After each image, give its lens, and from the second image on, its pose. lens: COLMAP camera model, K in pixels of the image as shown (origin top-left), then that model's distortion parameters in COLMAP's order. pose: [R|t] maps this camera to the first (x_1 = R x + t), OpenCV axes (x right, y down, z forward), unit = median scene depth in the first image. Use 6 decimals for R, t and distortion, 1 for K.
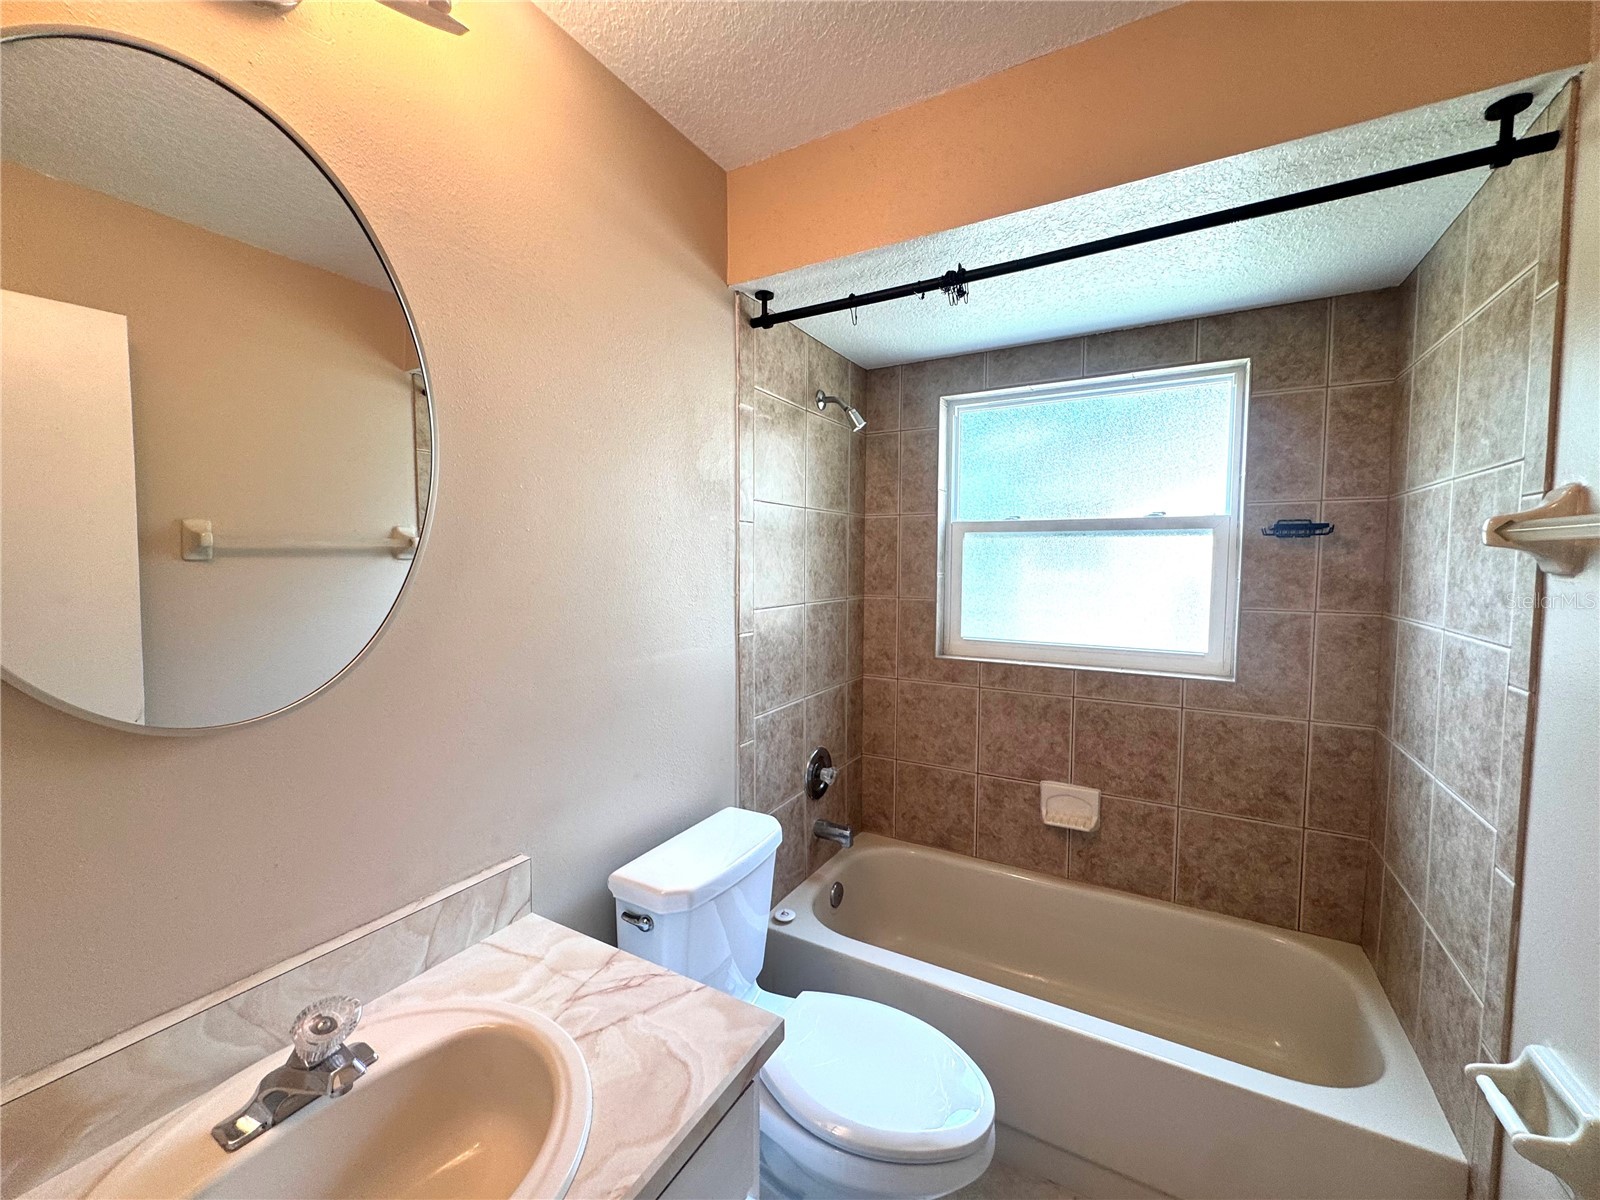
lens RADIAL K [[640.6, 0, 798.4], [0, 640.6, 597.7], [0, 0, 1]] dist [-0.005455, 0.001334]
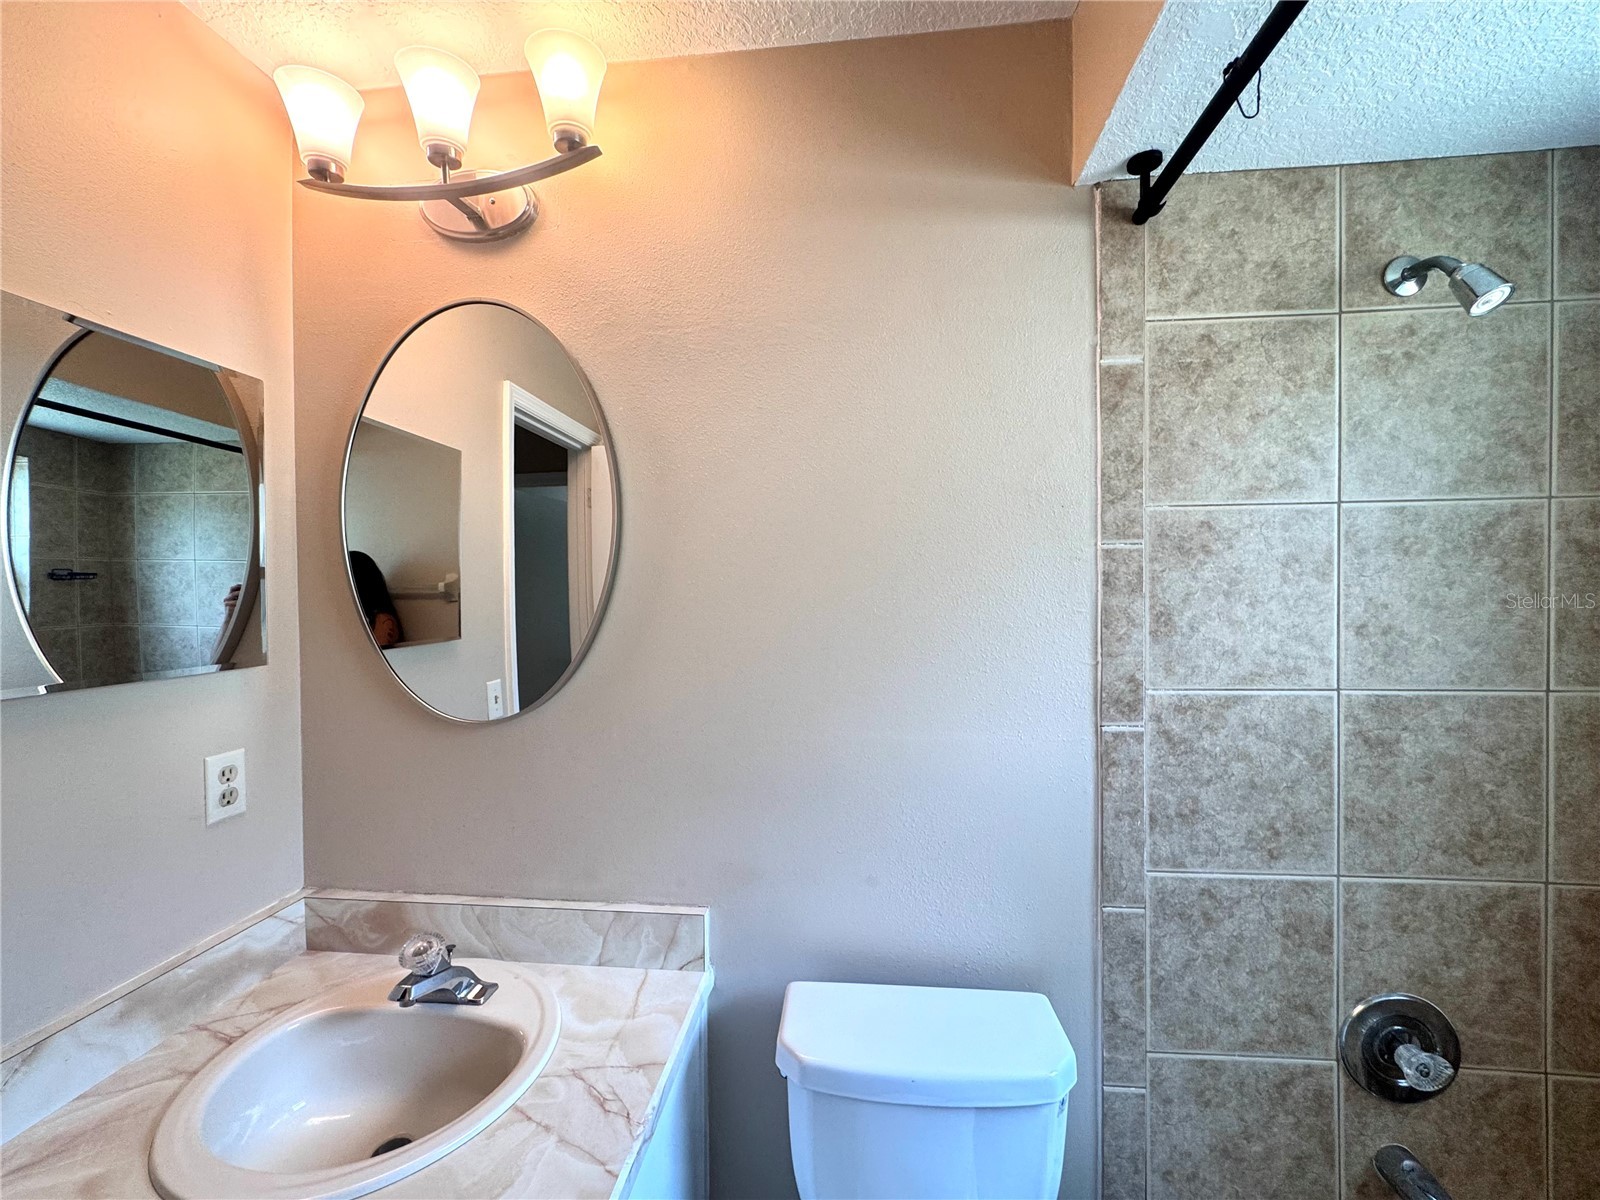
lens RADIAL K [[640.6, 0, 797.4], [0, 640.6, 597.9], [0, 0, 1]] dist [-0.005455, 0.001334]
pose [[0.405585, 0.002720, -0.914053, 0.333636], [-0.043167, 0.998937, -0.016181, -0.041719], [0.913038, 0.046020, 0.405271, 0.448650]]
